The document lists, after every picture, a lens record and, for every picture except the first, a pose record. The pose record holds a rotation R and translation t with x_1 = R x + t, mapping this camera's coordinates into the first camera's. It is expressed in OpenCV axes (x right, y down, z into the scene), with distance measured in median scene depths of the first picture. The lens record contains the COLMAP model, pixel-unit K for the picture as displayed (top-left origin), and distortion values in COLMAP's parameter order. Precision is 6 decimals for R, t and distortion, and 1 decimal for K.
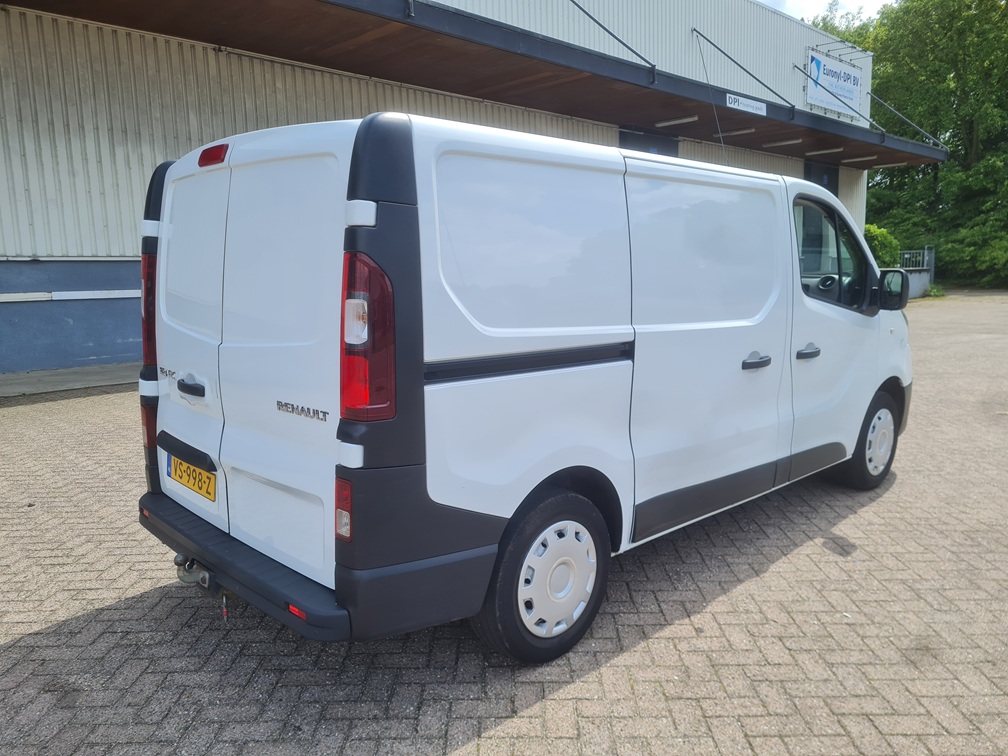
lens RADIAL K [[758.8, 0, 508.3], [0, 758.8, 378.9], [0, 0, 1]] dist [0.044161, -0.038460]
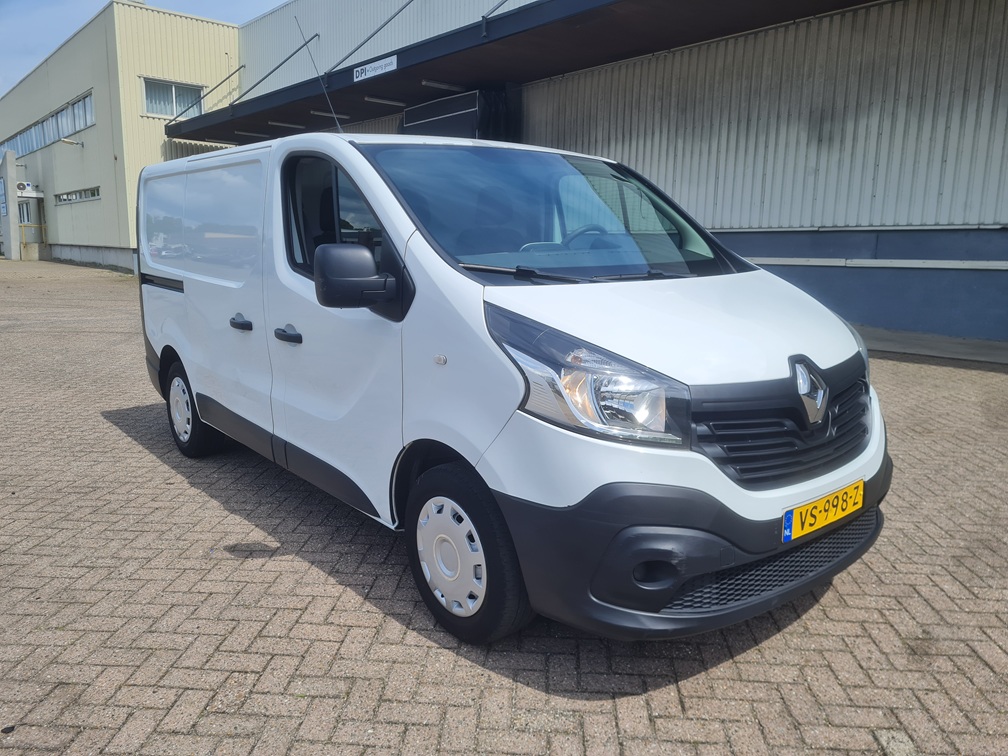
lens RADIAL K [[758.8, 0, 508.3], [0, 758.8, 378.9], [0, 0, 1]] dist [0.044161, -0.038460]
pose [[-0.076357, 0.188090, -0.979179, 1.406773], [-0.148296, 0.968981, 0.197696, -0.221687], [0.985991, 0.160303, -0.046096, 1.474499]]
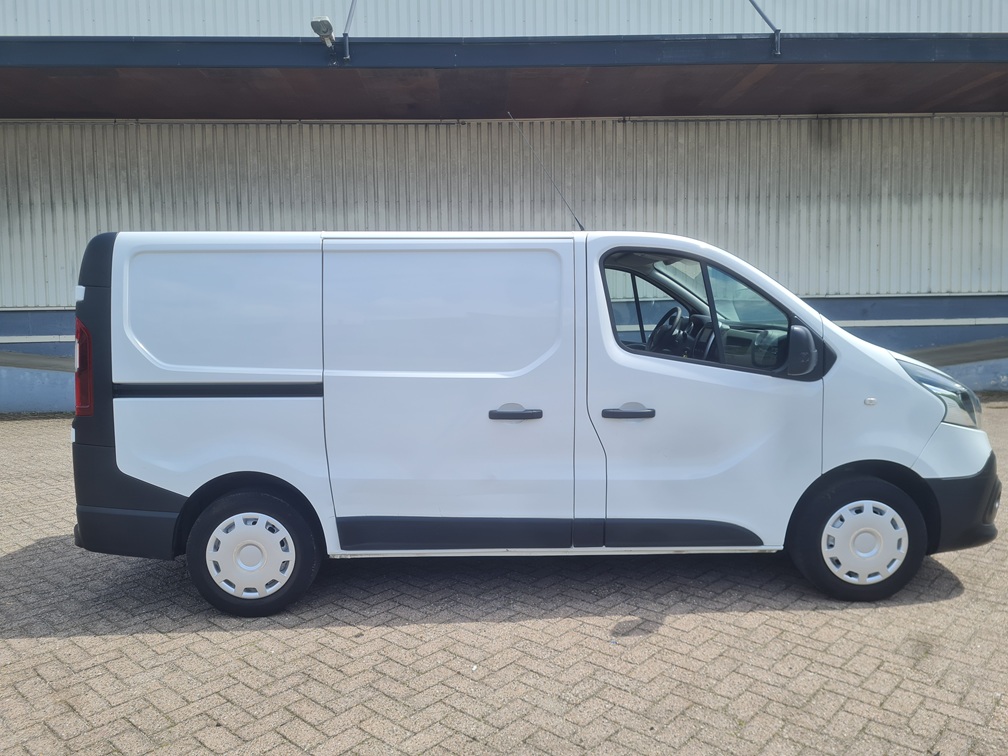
lens RADIAL K [[759.3, 0, 500.2], [0, 759.3, 363.2], [0, 0, 1]] dist [0.052950, -0.046619]
pose [[0.737312, 0.047843, -0.673856, 1.030641], [-0.091709, 0.995344, -0.029677, -0.059397], [0.669298, 0.083679, 0.738267, 0.221659]]
